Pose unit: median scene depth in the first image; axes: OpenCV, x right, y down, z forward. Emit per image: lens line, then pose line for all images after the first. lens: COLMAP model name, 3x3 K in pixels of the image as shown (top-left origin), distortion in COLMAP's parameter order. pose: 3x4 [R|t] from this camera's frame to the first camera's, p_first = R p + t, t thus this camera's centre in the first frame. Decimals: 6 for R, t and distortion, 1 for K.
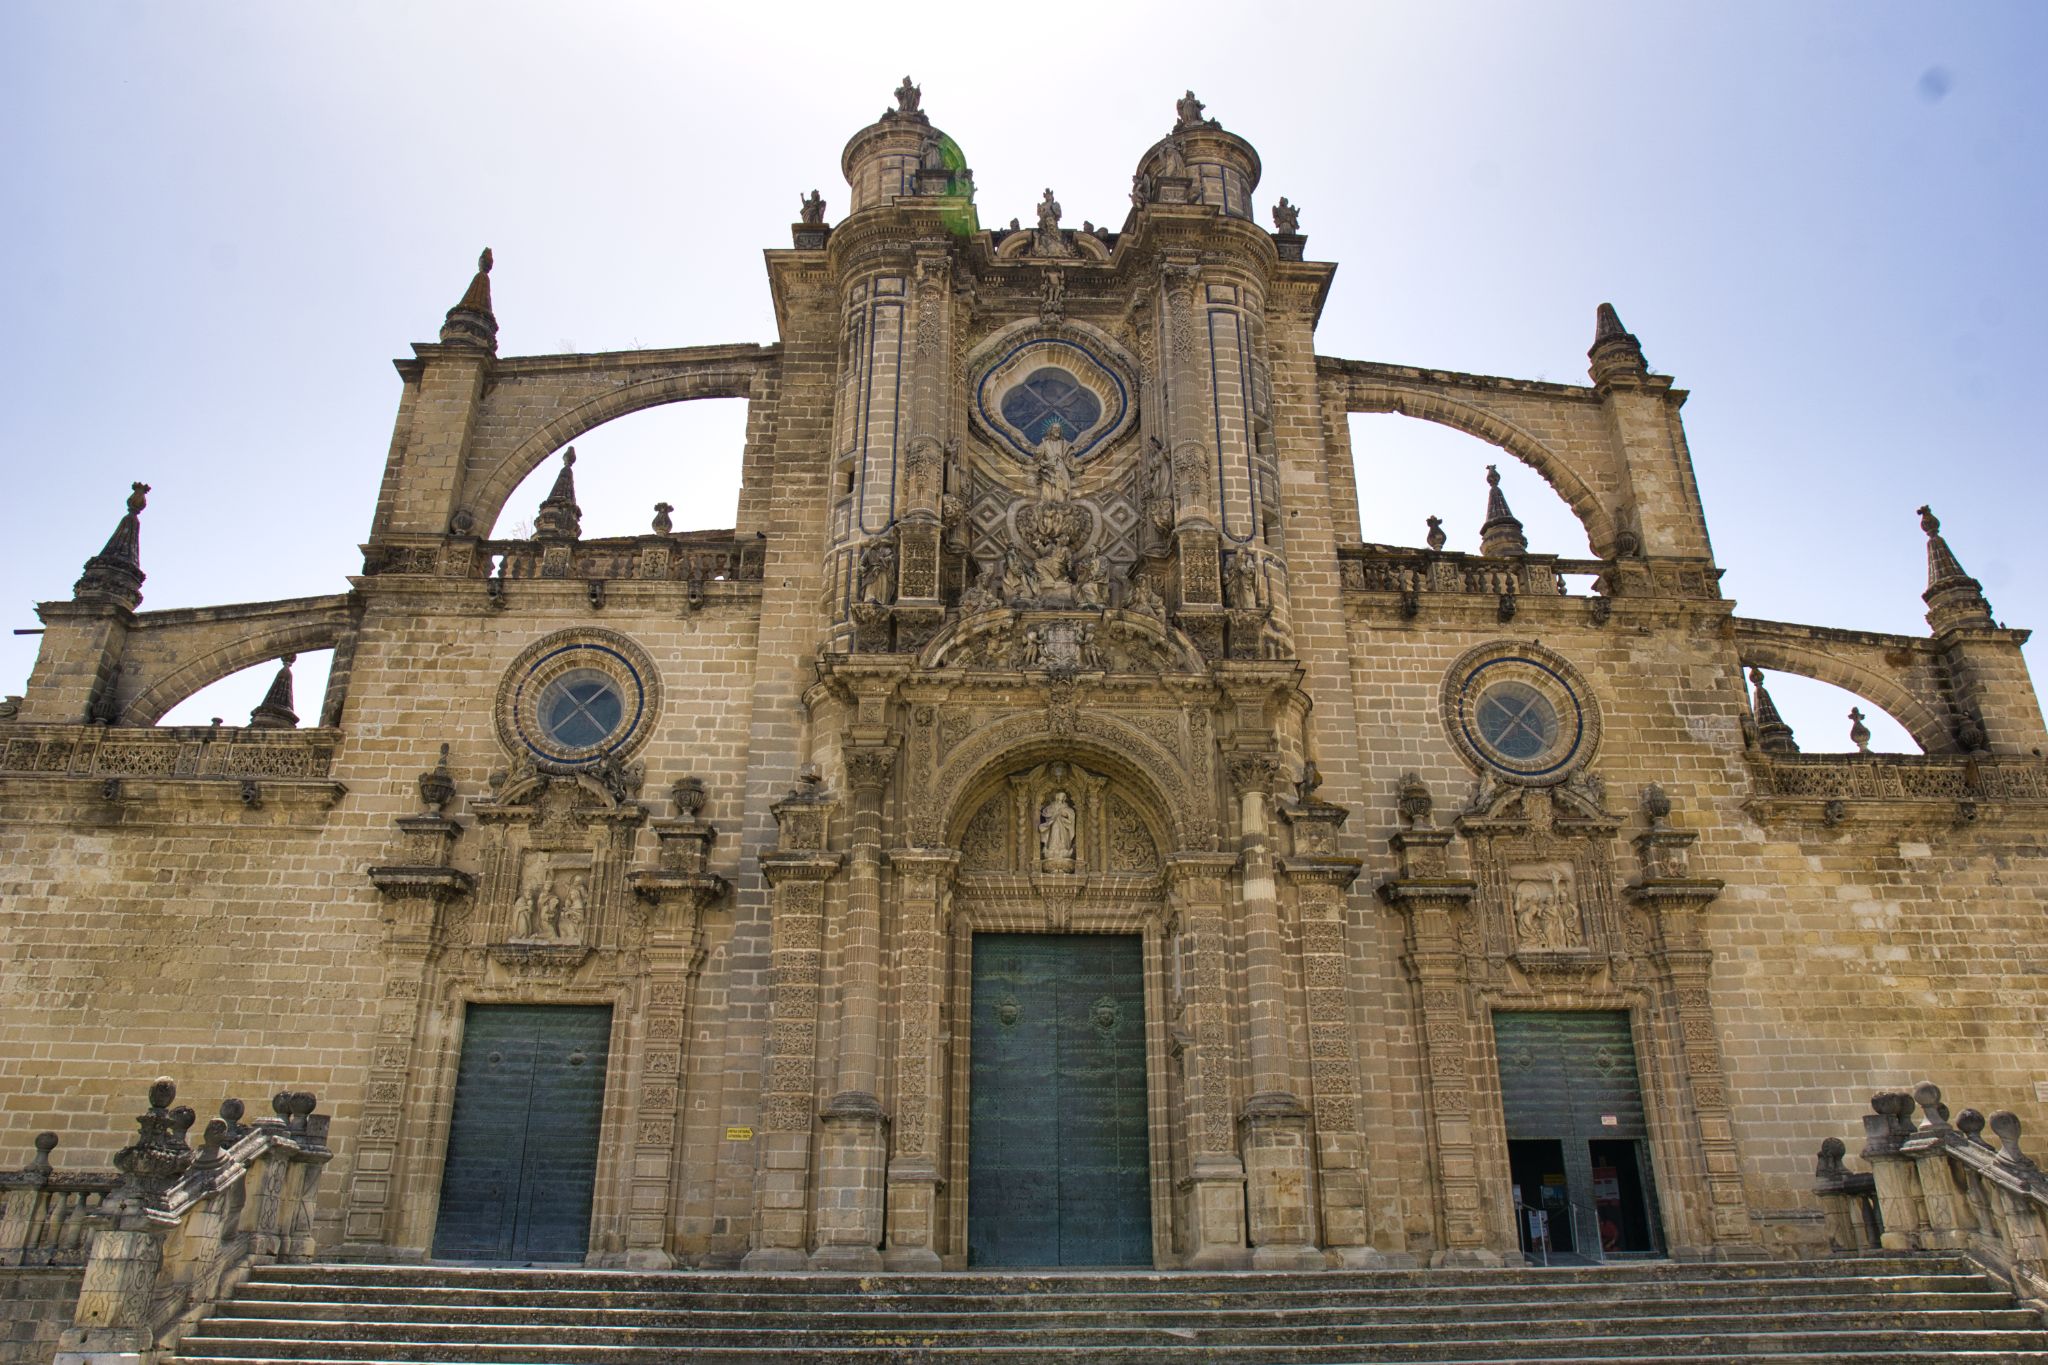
lens RADIAL K [[1431.4, 0, 1024.0], [0, 1431.4, 682.5], [0, 0, 1]] dist [-0.111497, 0.076073]
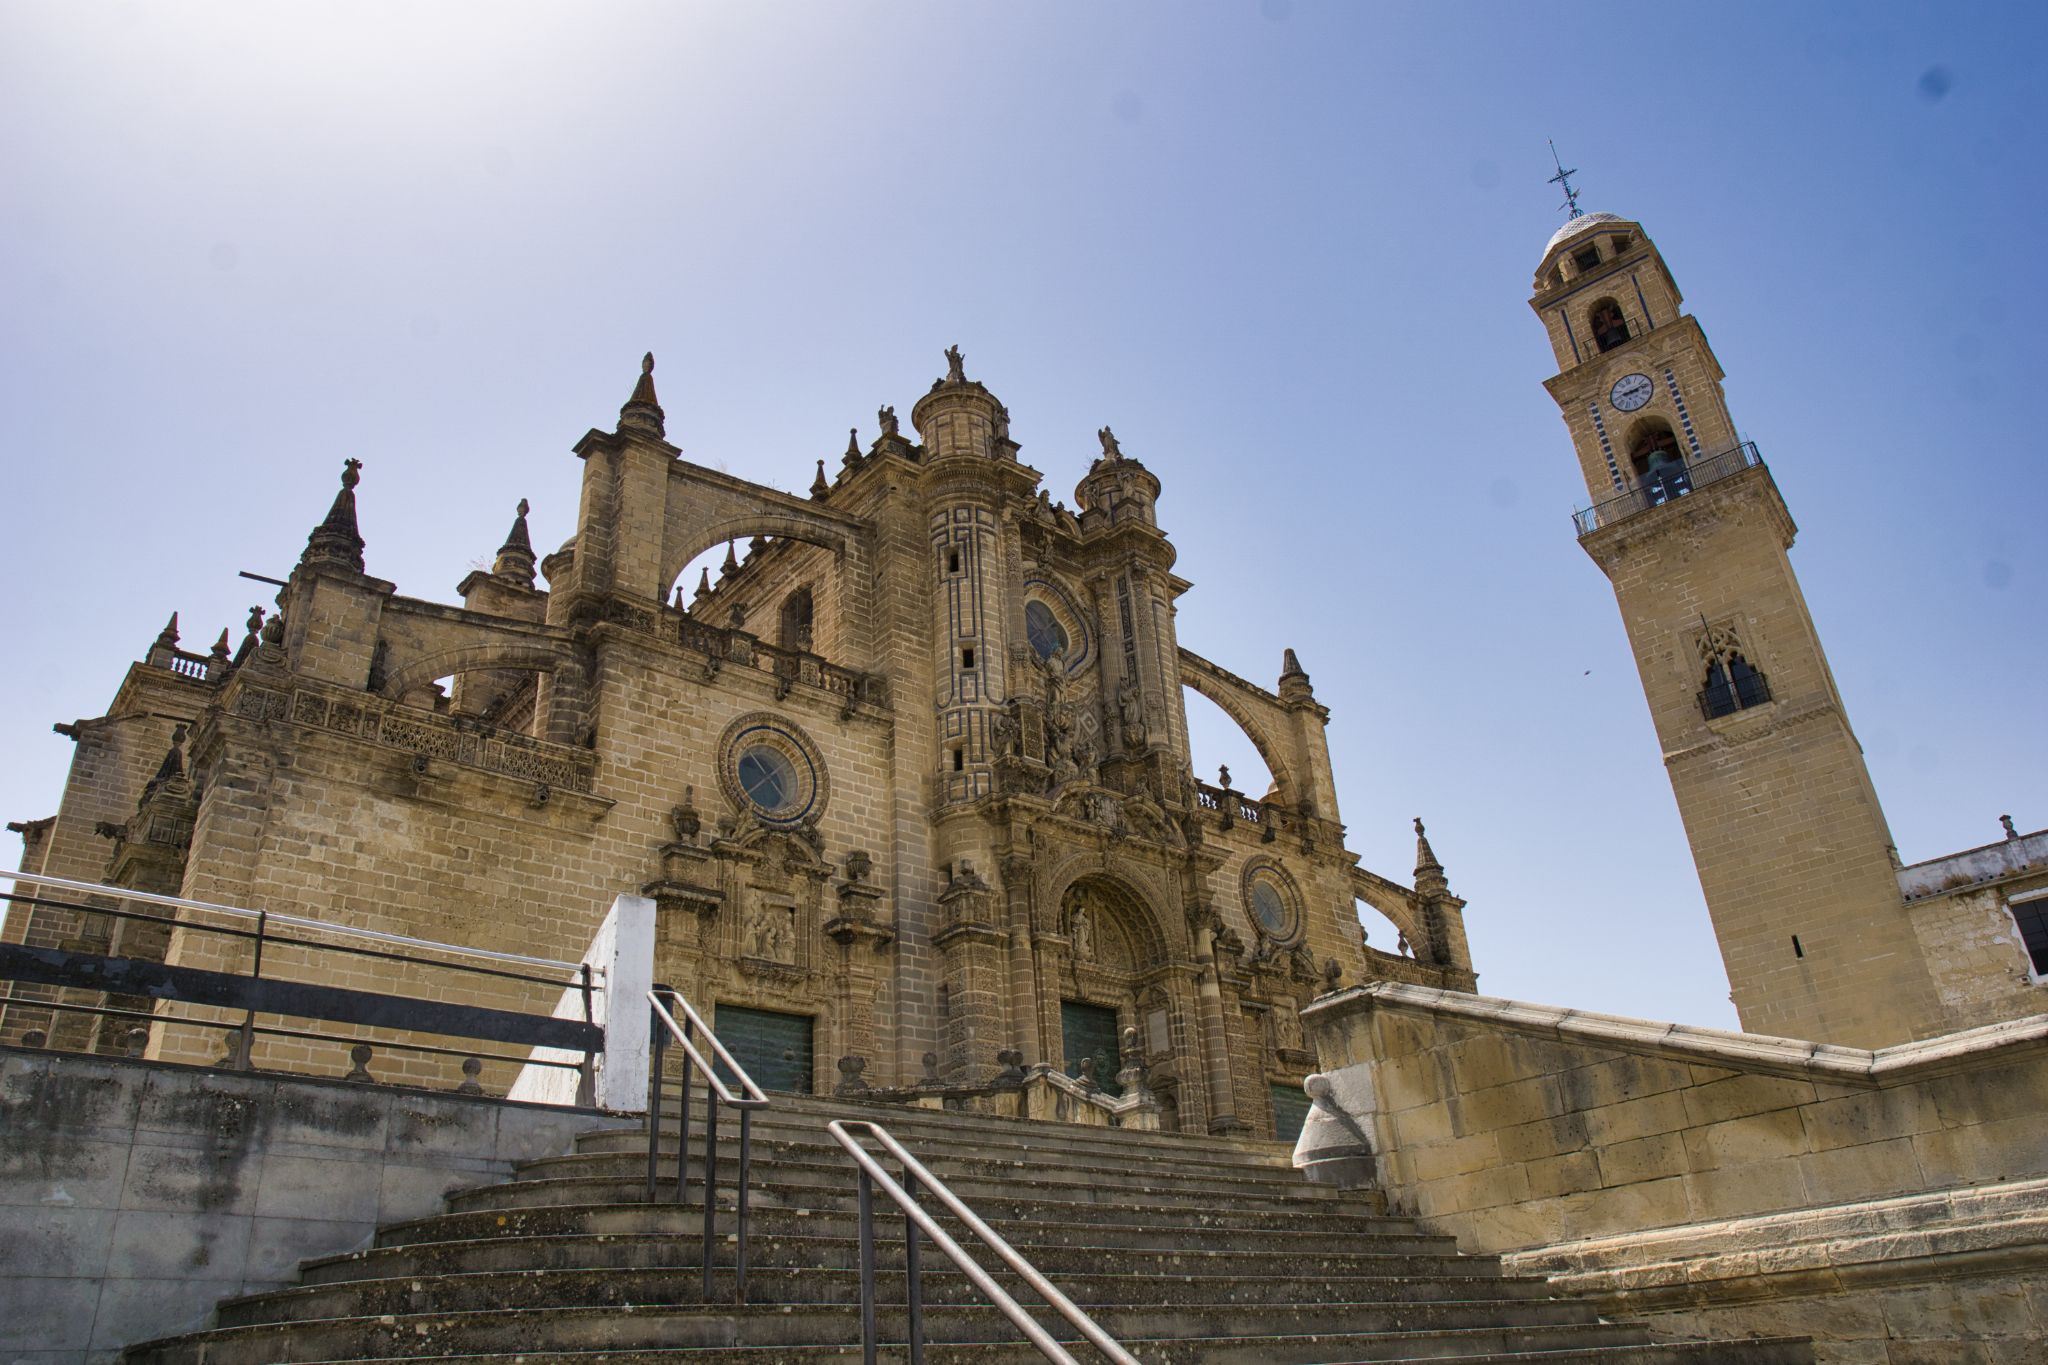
lens RADIAL K [[1431.4, 0, 1024.0], [0, 1431.4, 682.5], [0, 0, 1]] dist [-0.111497, 0.076073]
pose [[0.784667, 0.250171, 0.567198, -0.892024], [-0.203412, 0.968201, -0.145637, 0.076087], [-0.585595, -0.001098, 0.810603, -0.160411]]
